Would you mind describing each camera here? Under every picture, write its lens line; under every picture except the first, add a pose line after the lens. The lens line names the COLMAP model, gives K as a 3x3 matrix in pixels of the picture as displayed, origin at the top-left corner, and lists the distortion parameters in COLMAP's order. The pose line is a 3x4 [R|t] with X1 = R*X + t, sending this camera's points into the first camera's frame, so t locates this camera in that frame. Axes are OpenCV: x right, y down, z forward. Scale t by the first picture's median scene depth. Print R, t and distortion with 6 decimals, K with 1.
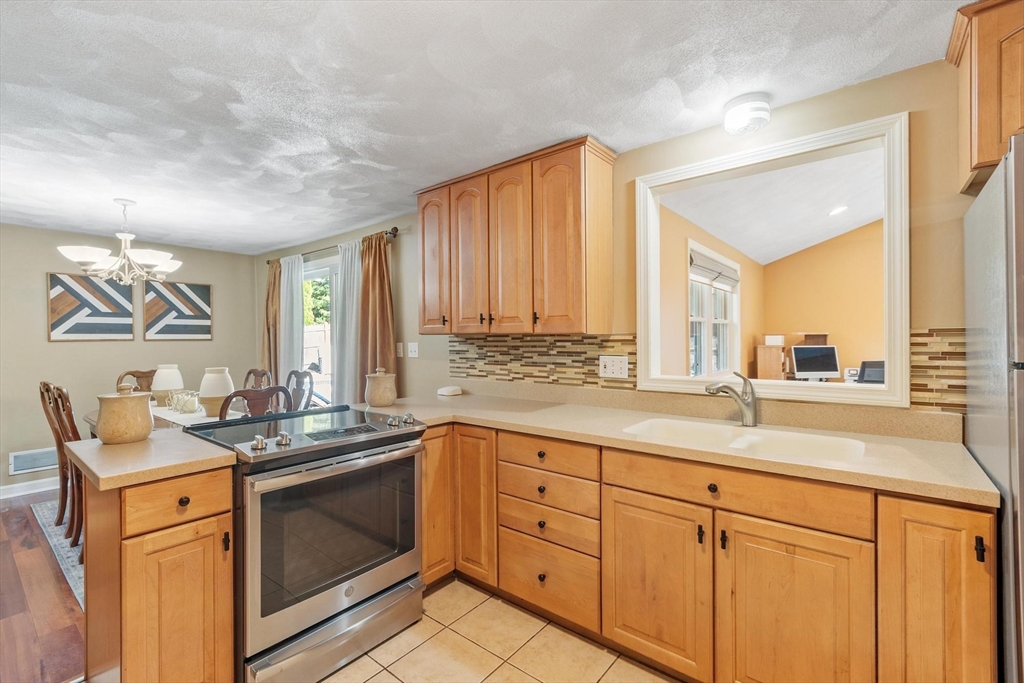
lens RADIAL K [[455.8, 0, 488.3], [0, 455.8, 342.7], [0, 0, 1]] dist [0.006300, -0.000007]
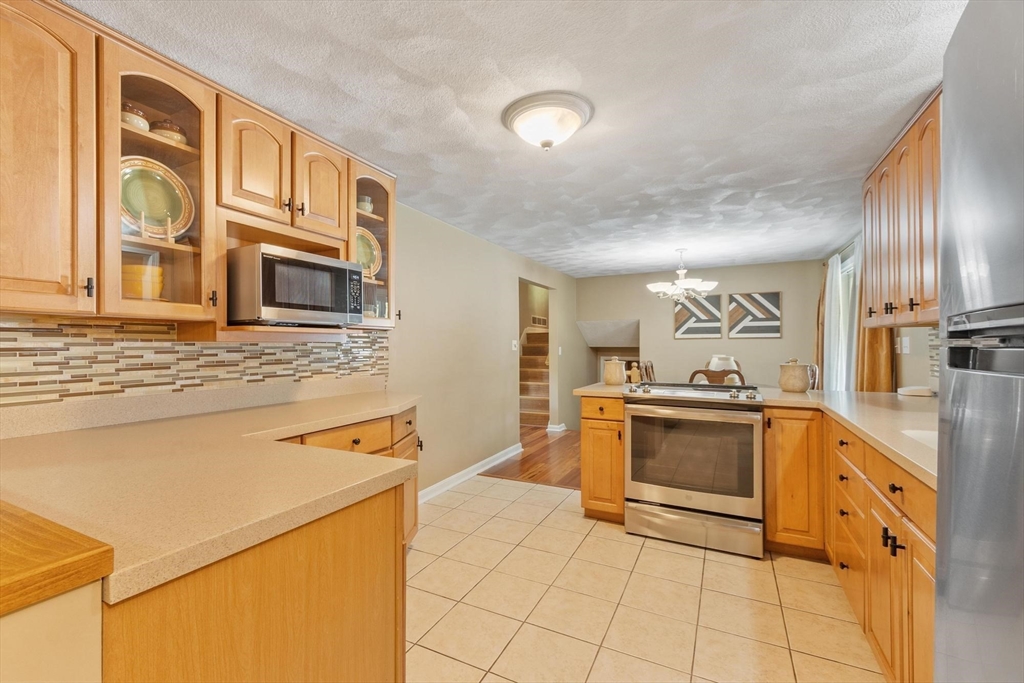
lens RADIAL K [[444.4, 0, 490.1], [0, 444.4, 343.9], [0, 0, 1]] dist [0.002531, 0.000150]
pose [[0.217027, 0.003886, -0.976158, 0.414431], [-0.007191, 0.999971, 0.002381, 0.014267], [0.976139, 0.006503, 0.217049, 0.013842]]
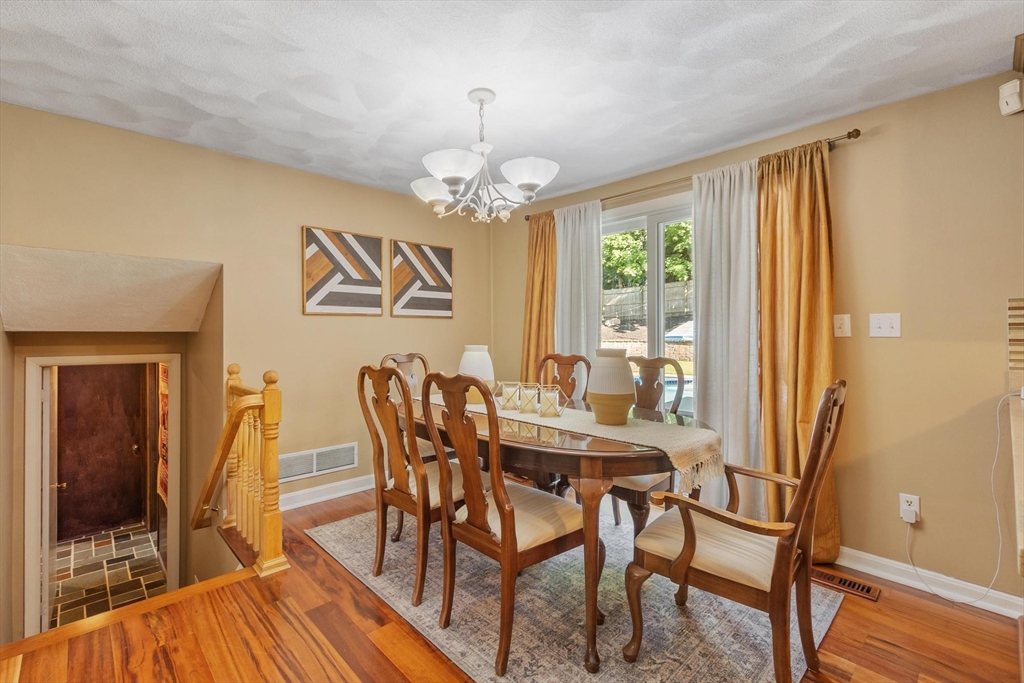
lens RADIAL K [[448.9, 0, 488.5], [0, 448.9, 338.3], [0, 0, 1]] dist [0.006888, -0.000084]
pose [[0.992362, 0.007375, -0.123137, -0.513963], [-0.006583, 0.999955, 0.006838, 0.028015], [0.123182, -0.005975, 0.992366, 0.262072]]
